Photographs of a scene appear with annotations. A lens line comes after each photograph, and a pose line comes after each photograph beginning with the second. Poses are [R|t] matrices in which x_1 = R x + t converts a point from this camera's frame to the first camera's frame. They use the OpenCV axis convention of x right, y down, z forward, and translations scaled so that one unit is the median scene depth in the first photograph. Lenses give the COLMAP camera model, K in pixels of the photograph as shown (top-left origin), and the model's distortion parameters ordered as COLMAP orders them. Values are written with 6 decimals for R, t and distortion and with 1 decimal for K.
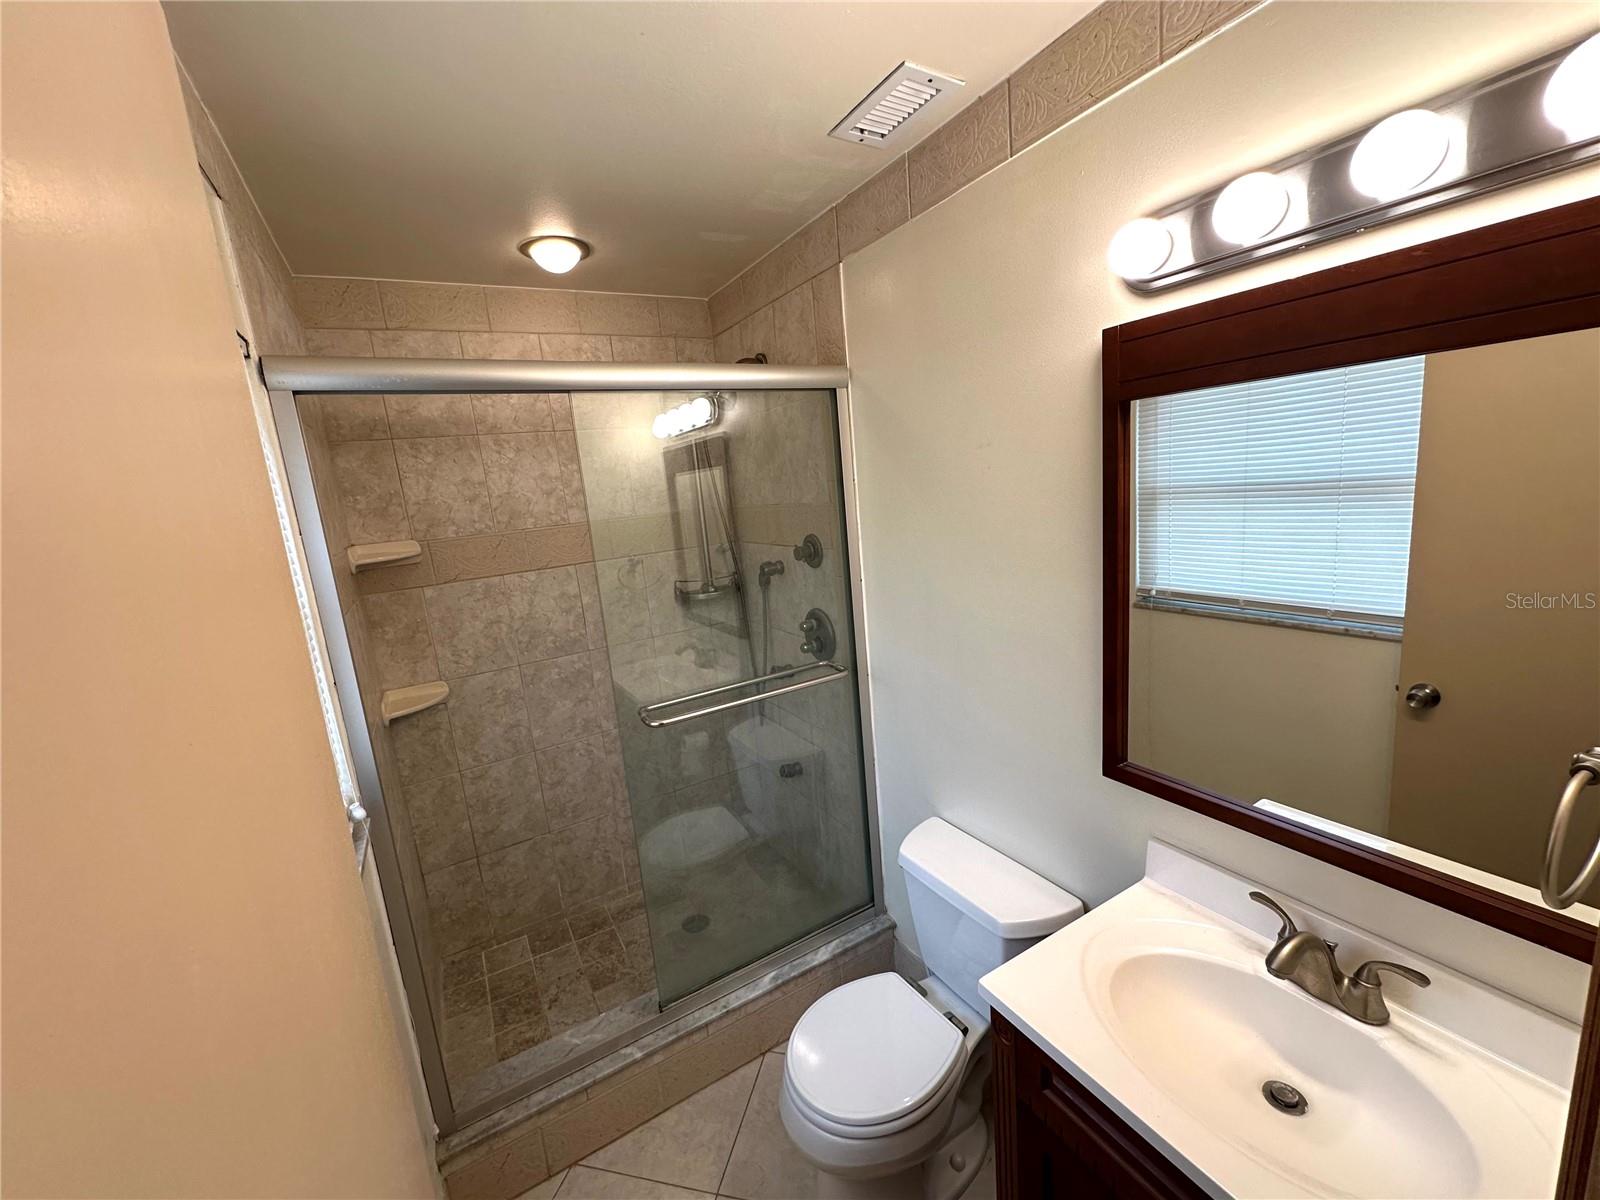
lens RADIAL K [[636.9, 0, 799.3], [0, 636.9, 599.3], [0, 0, 1]] dist [-0.003147, -0.000178]
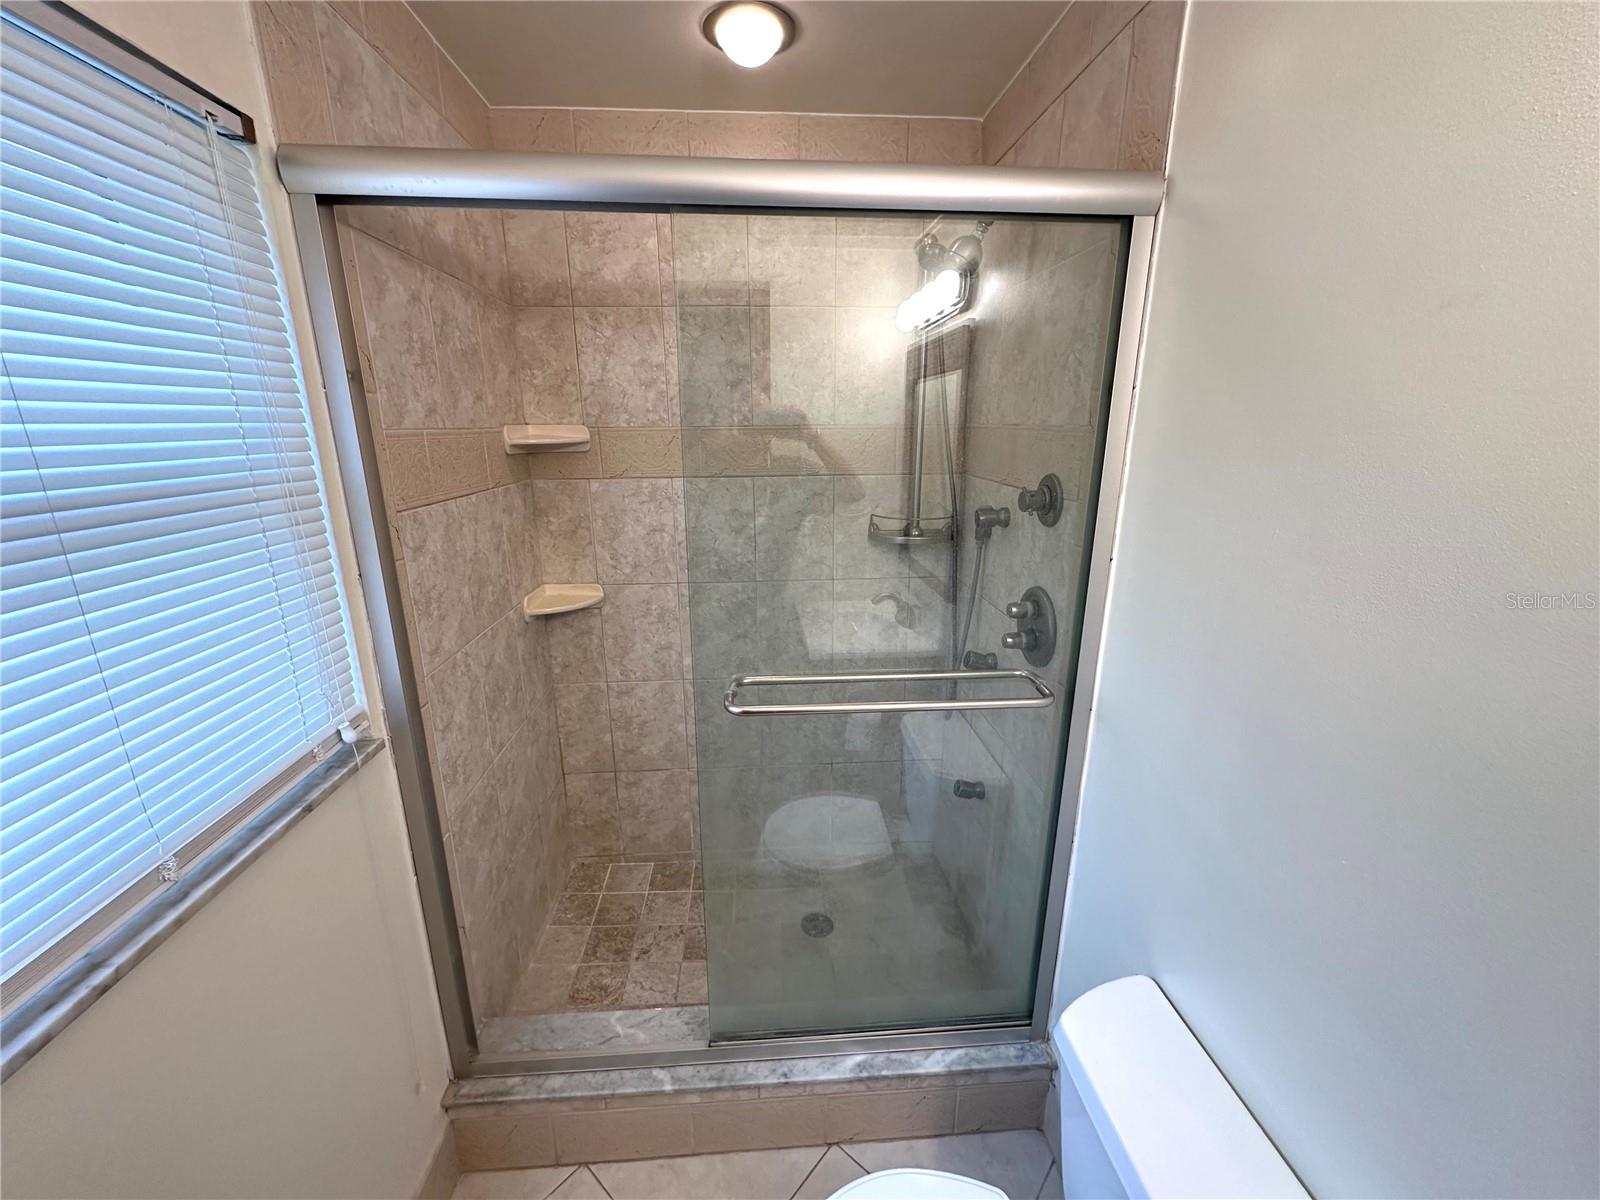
lens RADIAL K [[636.9, 0, 799.3], [0, 636.9, 599.3], [0, 0, 1]] dist [-0.003147, -0.000178]
pose [[0.890882, 0.204567, -0.405563, 0.076089], [-0.158994, 0.976803, 0.143447, -0.028885], [0.425500, -0.063312, 0.902741, 0.288336]]
